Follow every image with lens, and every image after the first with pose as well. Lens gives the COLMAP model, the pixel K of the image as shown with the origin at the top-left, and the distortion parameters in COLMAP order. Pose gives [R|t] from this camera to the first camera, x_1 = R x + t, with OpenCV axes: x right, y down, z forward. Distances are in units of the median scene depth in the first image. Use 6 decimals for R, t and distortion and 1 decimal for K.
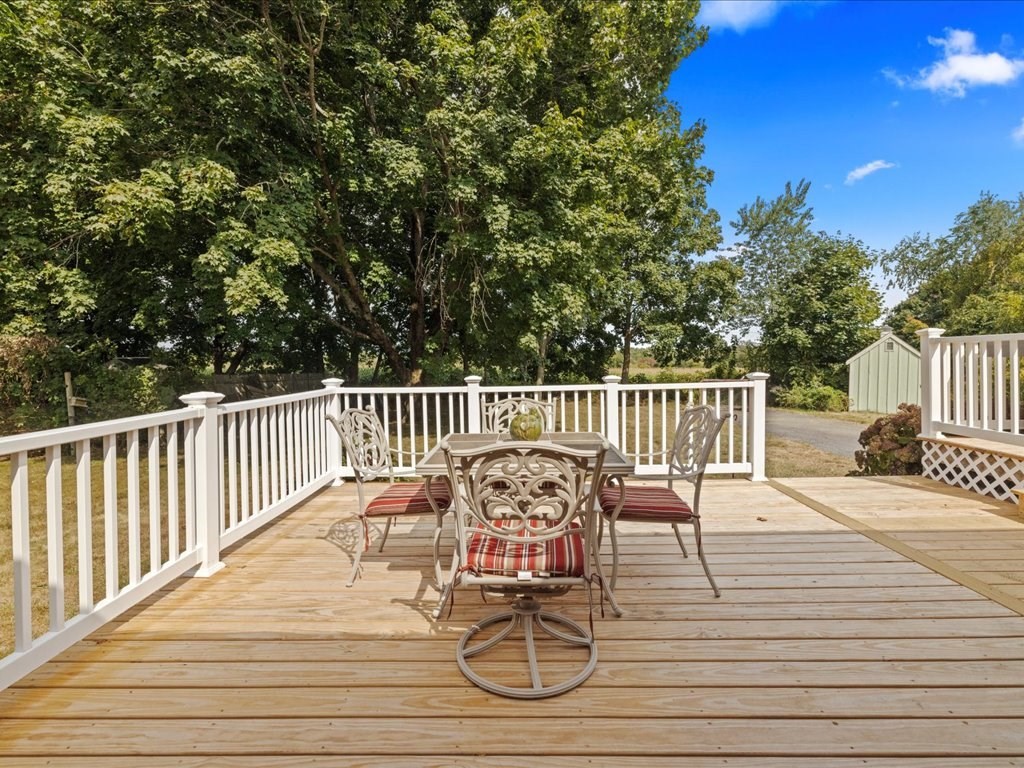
lens RADIAL K [[487.1, 0, 516.2], [0, 487.1, 360.0], [0, 0, 1]] dist [0.001390, -0.000026]
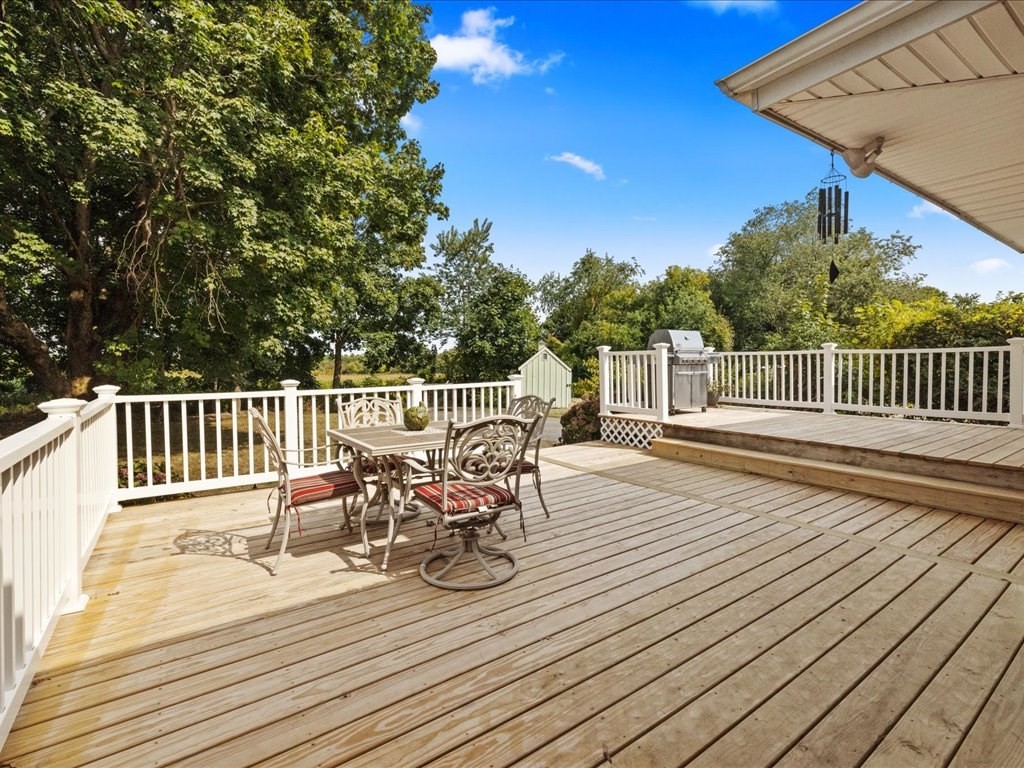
lens RADIAL K [[491.6, 0, 517.6], [0, 491.6, 351.6], [0, 0, 1]] dist [0.000111, 0.000171]
pose [[0.801251, 0.021334, 0.597948, -0.167173], [-0.002821, 0.999488, -0.031881, 0.002458], [-0.598322, 0.023858, 0.800901, -0.056452]]
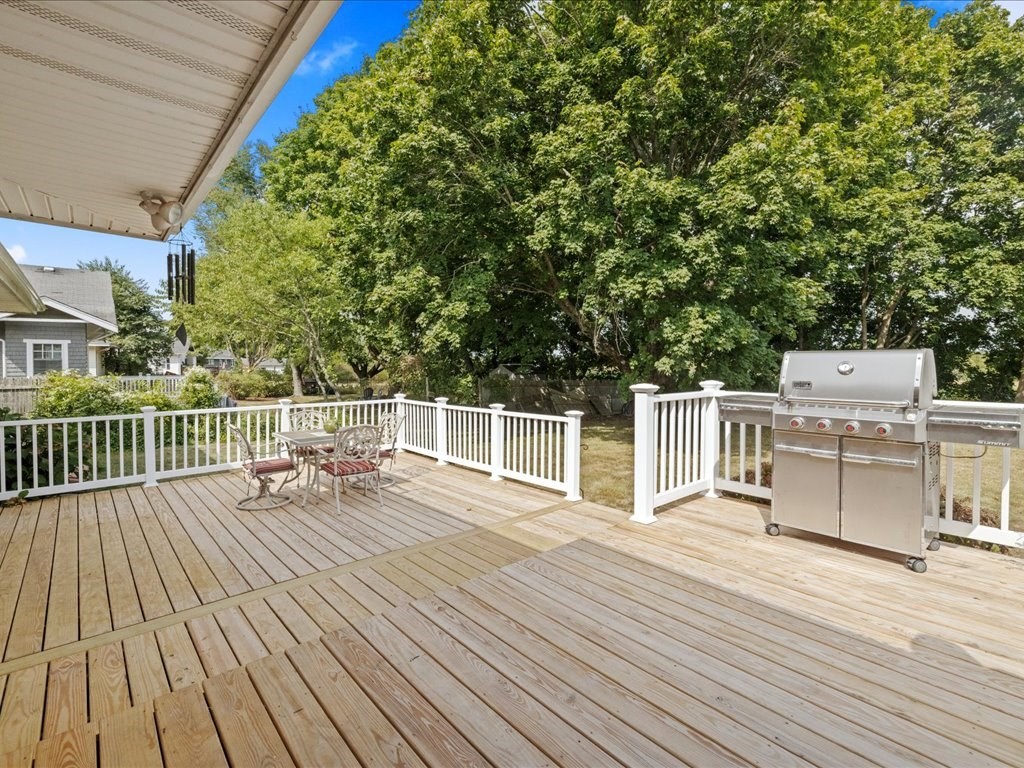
lens RADIAL K [[487.1, 0, 516.2], [0, 487.1, 360.0], [0, 0, 1]] dist [0.001390, -0.000026]
pose [[0.677915, 0.011338, -0.735052, 0.675588], [-0.005477, 0.999931, 0.010373, -0.059218], [0.735119, -0.003006, 0.677931, 0.033852]]
